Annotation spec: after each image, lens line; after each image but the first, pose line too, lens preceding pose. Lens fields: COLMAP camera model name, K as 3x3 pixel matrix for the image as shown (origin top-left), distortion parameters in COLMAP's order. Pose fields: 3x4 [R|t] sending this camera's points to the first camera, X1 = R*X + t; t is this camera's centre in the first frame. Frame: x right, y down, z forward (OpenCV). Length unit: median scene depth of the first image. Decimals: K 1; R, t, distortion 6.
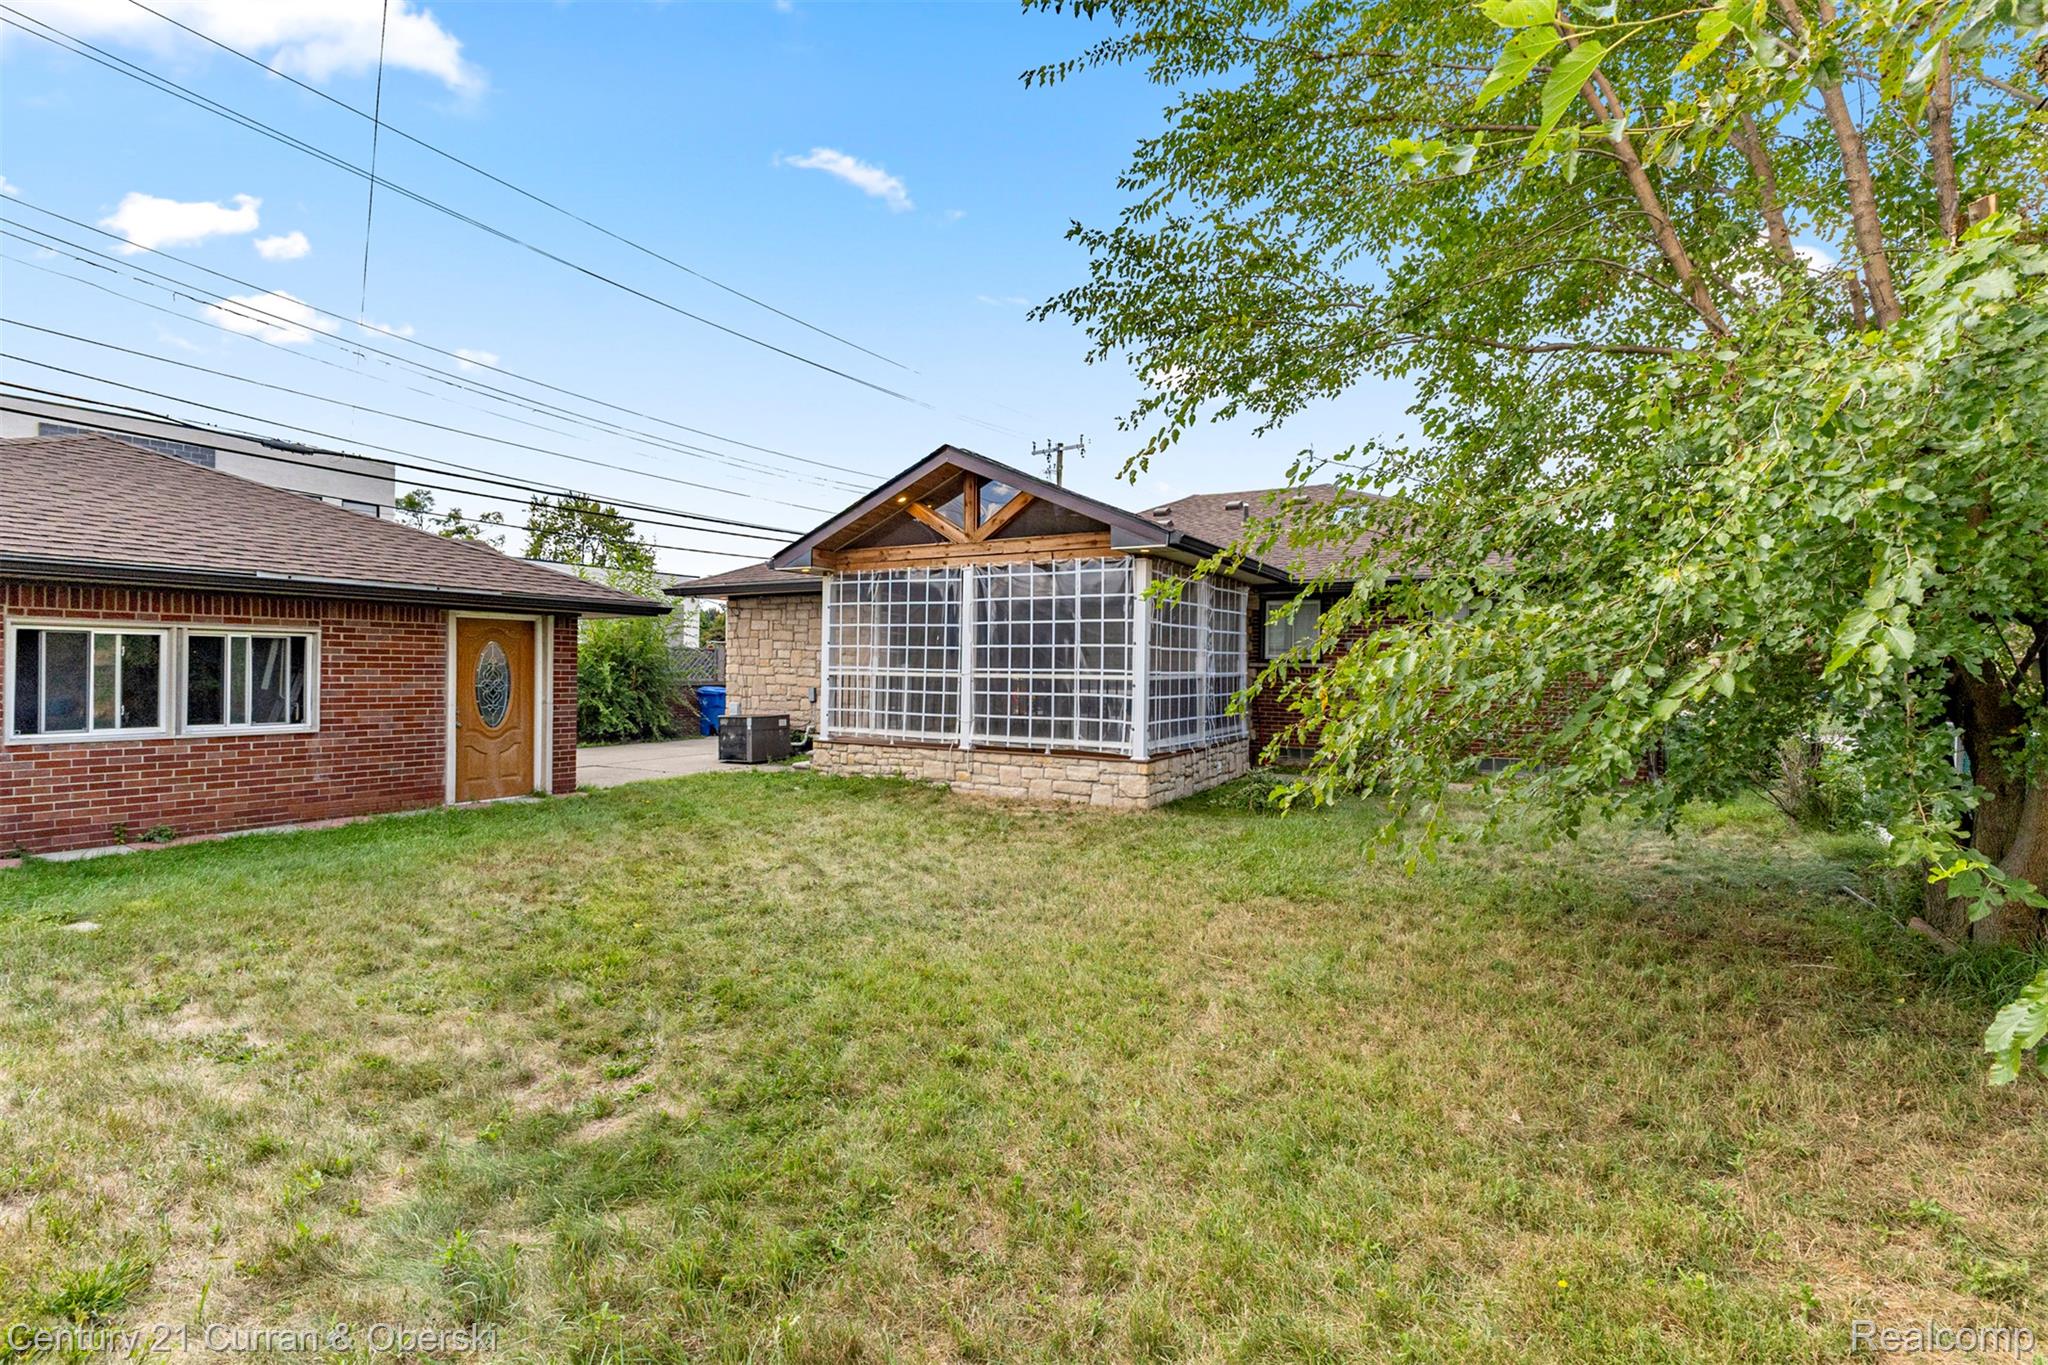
lens RADIAL K [[900.8, 0, 1024.0], [0, 900.8, 676.0], [0, 0, 1]] dist [0.000509, -0.000062]
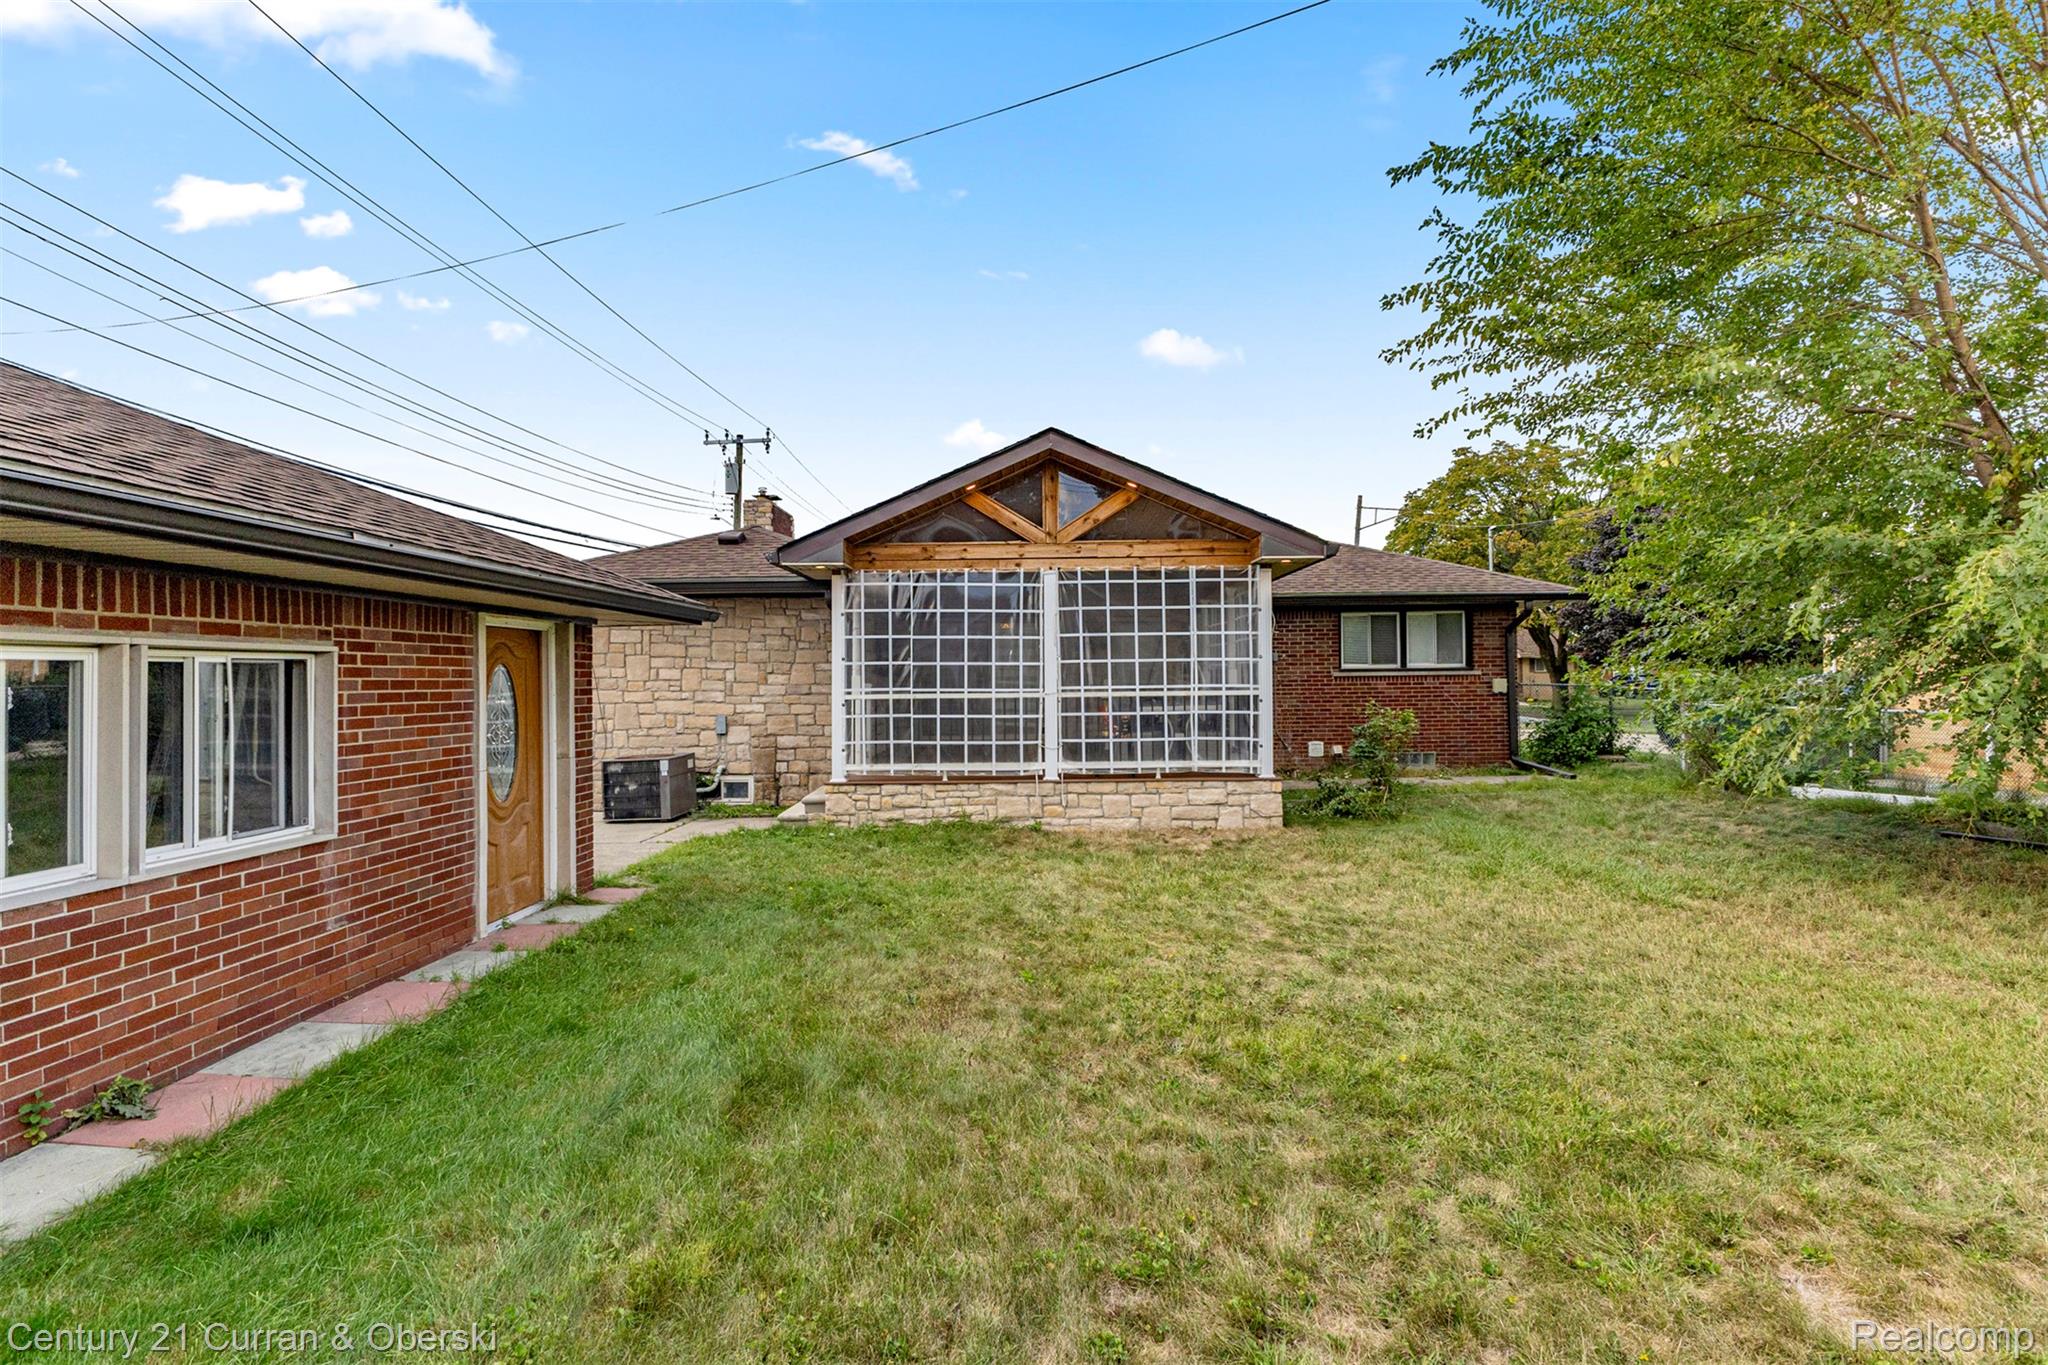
lens RADIAL K [[900.8, 0, 1026.3], [0, 900.8, 680.2], [0, 0, 1]] dist [0.000509, -0.000062]
pose [[0.878099, -0.022513, 0.477949, -0.519771], [0.025850, 0.999666, -0.000404, -0.015928], [-0.477780, 0.012709, 0.878388, 0.256229]]
